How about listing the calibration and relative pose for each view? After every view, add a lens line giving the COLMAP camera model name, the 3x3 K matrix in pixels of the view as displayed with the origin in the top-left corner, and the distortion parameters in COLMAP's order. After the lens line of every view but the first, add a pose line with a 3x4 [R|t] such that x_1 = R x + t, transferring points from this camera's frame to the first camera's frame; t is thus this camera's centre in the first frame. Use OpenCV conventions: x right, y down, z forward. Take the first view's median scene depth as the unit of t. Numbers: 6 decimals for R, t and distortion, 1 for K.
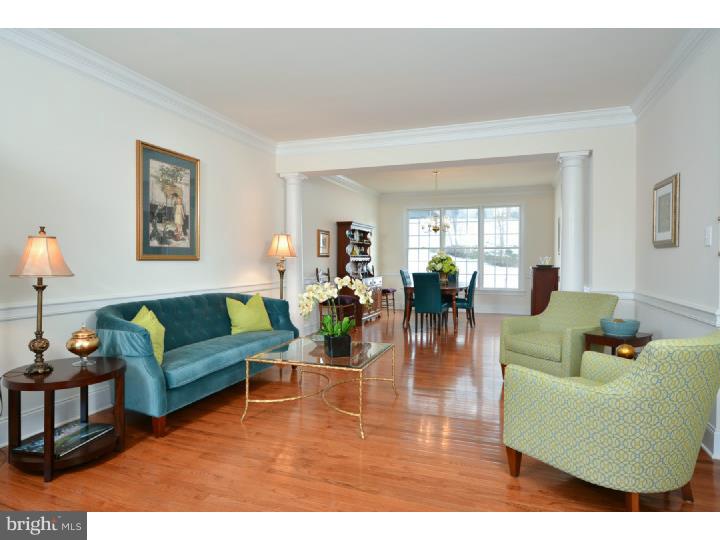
lens RADIAL K [[439.0, 0, 360.0], [0, 439.0, 270.0], [0, 0, 1]] dist [-0.000629, -0.000554]
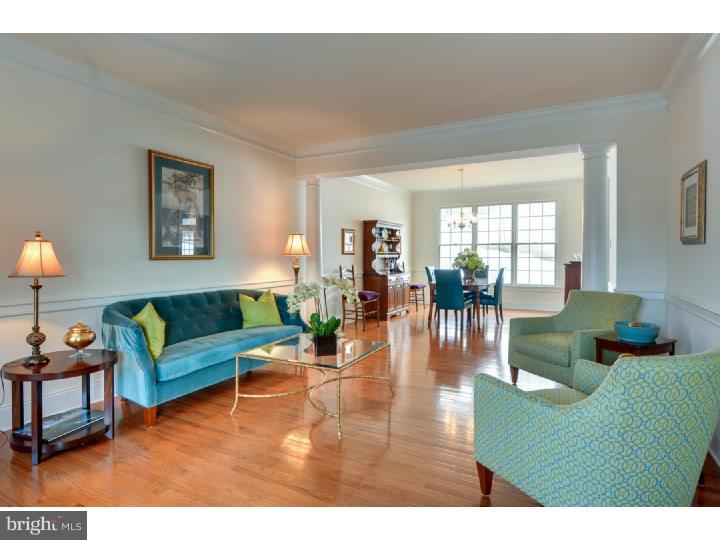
lens RADIAL K [[408.0, 0, 350.0], [0, 408.0, 265.2], [0, 0, 1]] dist [-0.001524, -0.001232]
pose [[0.988398, -0.000139, -0.151888, 0.130783], [0.000339, 0.999999, 0.001294, -0.009637], [0.151888, -0.001331, 0.988397, 0.068811]]
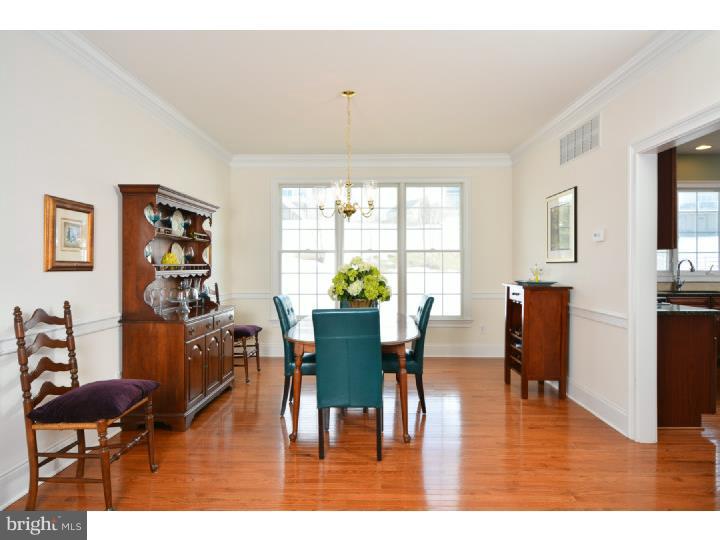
lens RADIAL K [[439.0, 0, 360.0], [0, 439.0, 270.0], [0, 0, 1]] dist [-0.000629, -0.000554]
pose [[0.948878, -0.004199, 0.315614, 0.067291], [0.007351, 0.999934, -0.008796, -0.049802], [-0.315556, 0.010666, 0.948847, 1.126873]]
